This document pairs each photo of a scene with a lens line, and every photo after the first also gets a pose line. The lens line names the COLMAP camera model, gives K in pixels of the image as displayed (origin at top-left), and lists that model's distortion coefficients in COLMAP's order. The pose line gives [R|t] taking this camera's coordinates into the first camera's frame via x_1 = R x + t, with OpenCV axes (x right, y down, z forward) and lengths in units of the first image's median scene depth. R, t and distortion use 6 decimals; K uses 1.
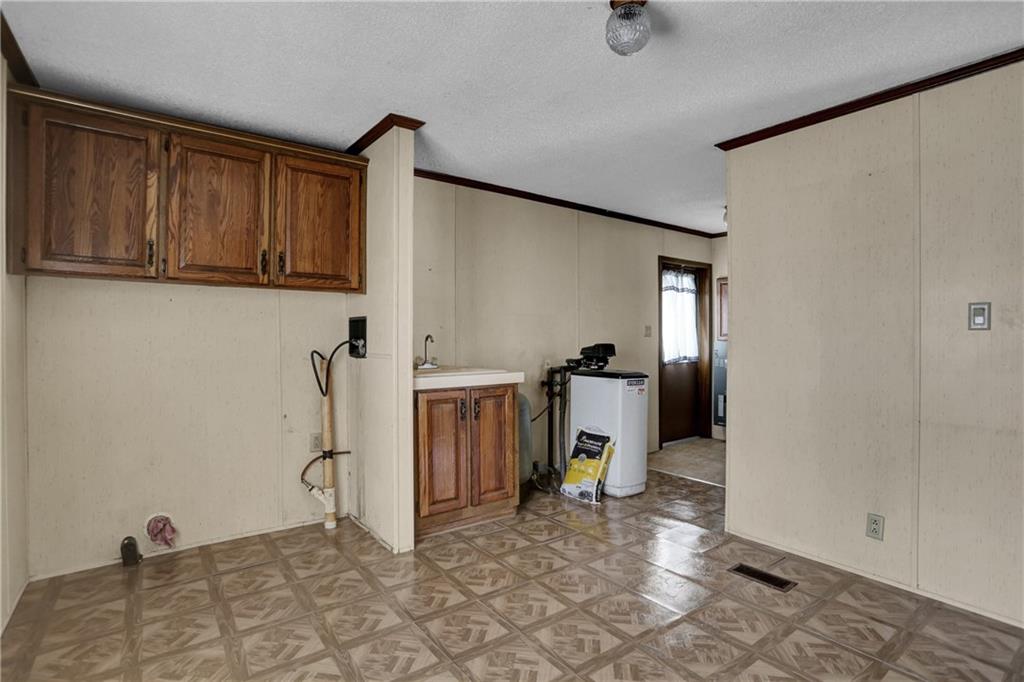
lens RADIAL K [[507.1, 0, 507.4], [0, 507.1, 336.4], [0, 0, 1]] dist [-0.073147, 0.032758]
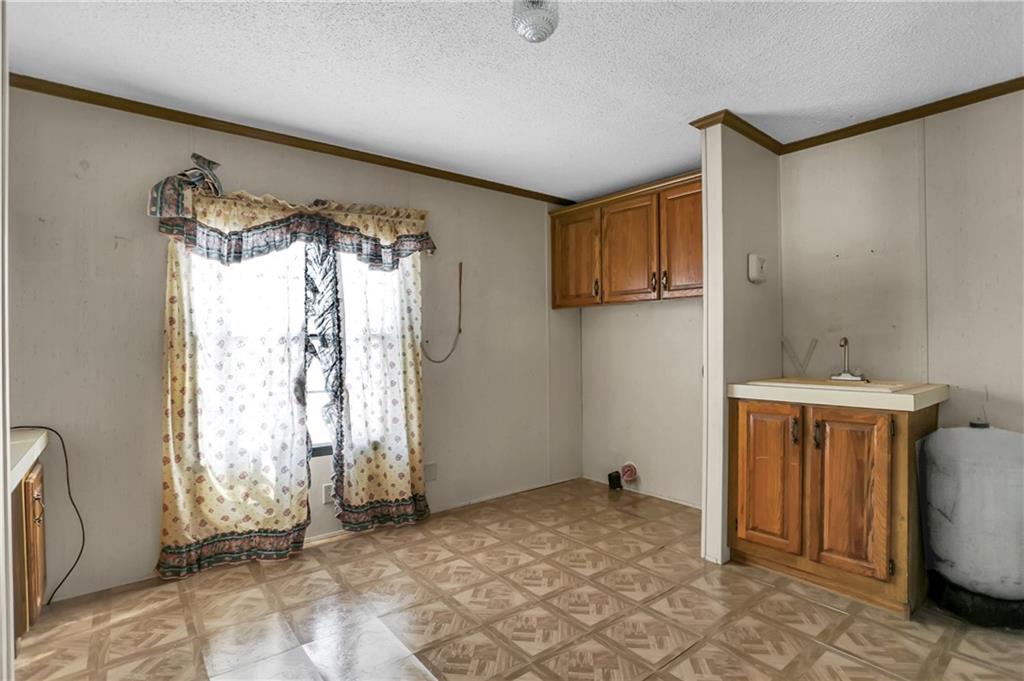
lens RADIAL K [[507.1, 0, 507.4], [0, 507.1, 335.9], [0, 0, 1]] dist [-0.073147, 0.032758]
pose [[0.019840, -0.012041, -0.999731, 0.734413], [0.011770, 0.999861, -0.011809, -0.000966], [0.999734, -0.011533, 0.019979, 0.570645]]
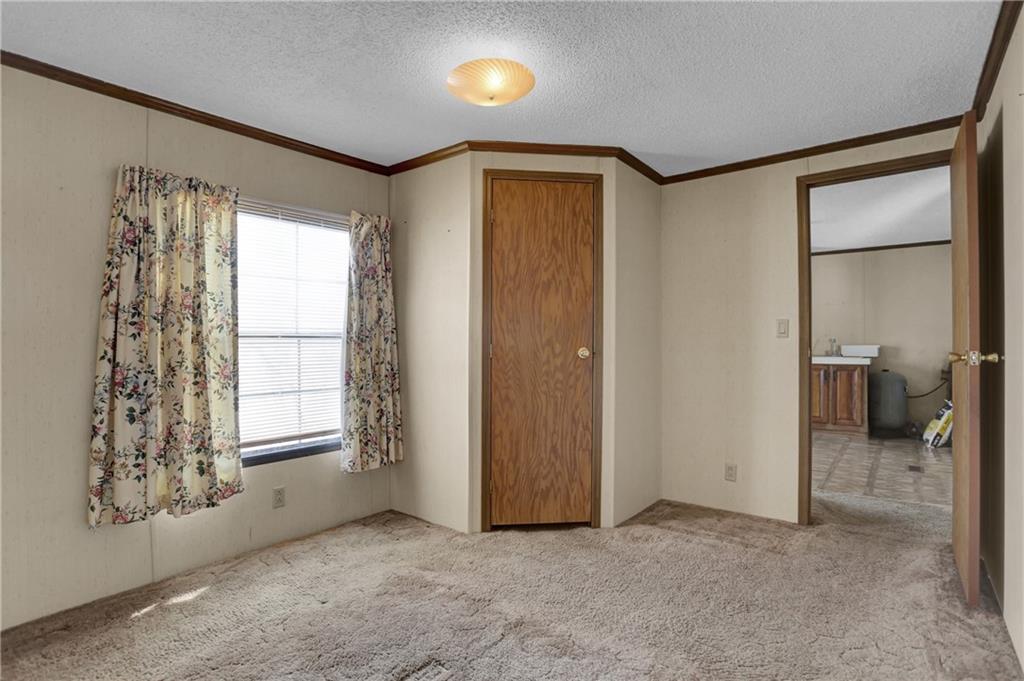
lens RADIAL K [[519.1, 0, 512.0], [0, 519.1, 340.5], [0, 0, 1]] dist [-0.040150, 0.000537]
pose [[0.299322, -0.003049, -0.954147, 1.619920], [0.000196, 0.999995, -0.003134, 0.011082], [0.954152, 0.000751, 0.299321, -0.896566]]
